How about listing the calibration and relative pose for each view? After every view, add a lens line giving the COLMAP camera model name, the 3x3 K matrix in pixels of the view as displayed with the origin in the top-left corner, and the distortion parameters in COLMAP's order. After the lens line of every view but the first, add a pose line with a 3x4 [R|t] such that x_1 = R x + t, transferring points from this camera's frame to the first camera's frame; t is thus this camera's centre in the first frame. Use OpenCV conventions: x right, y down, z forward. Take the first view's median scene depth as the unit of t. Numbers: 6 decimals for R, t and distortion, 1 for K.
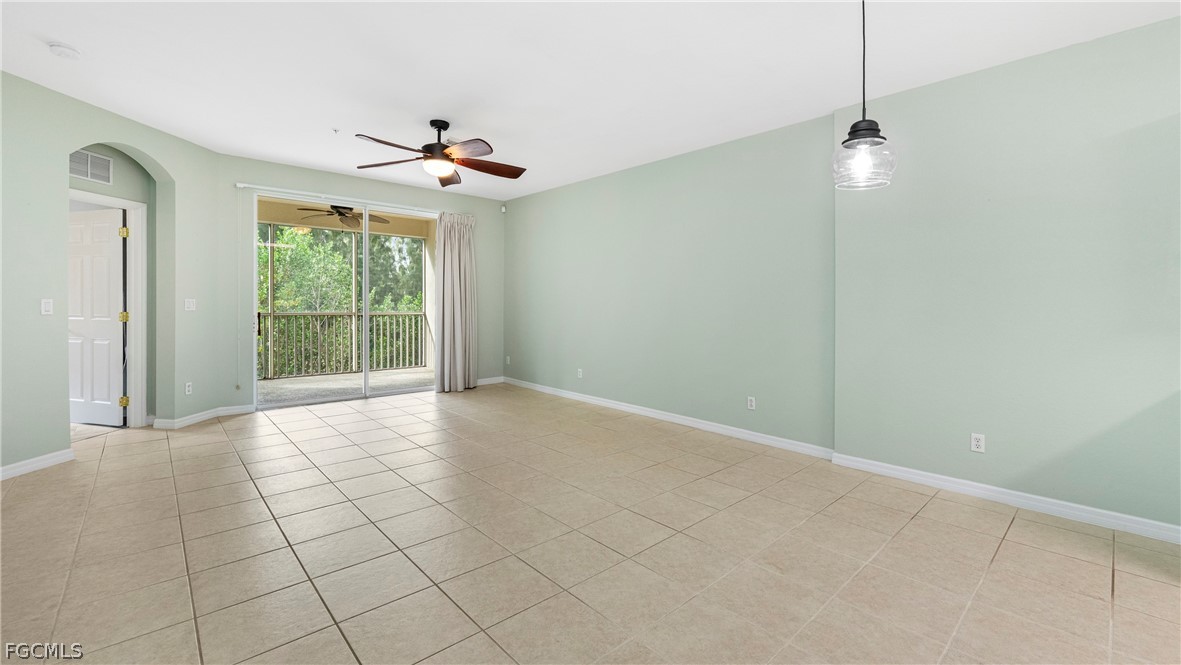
lens RADIAL K [[485.3, 0, 575.2], [0, 485.3, 300.8], [0, 0, 1]] dist [-0.007881, 0.000175]
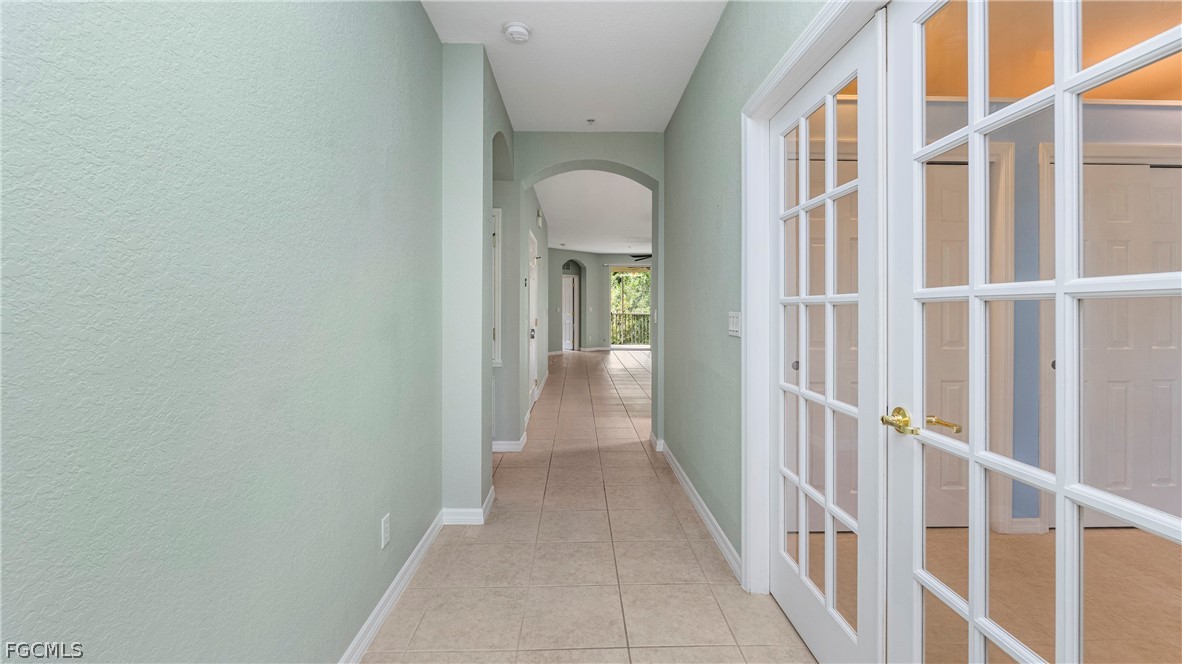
lens RADIAL K [[485.7, 0, 591.9], [0, 485.7, 323.1], [0, 0, 1]] dist [-0.007881, 0.000175]
pose [[0.765764, 0.004182, -0.643107, 1.097034], [0.001963, 0.999959, 0.008840, 0.074021], [0.643118, -0.008032, 0.765725, -1.238595]]
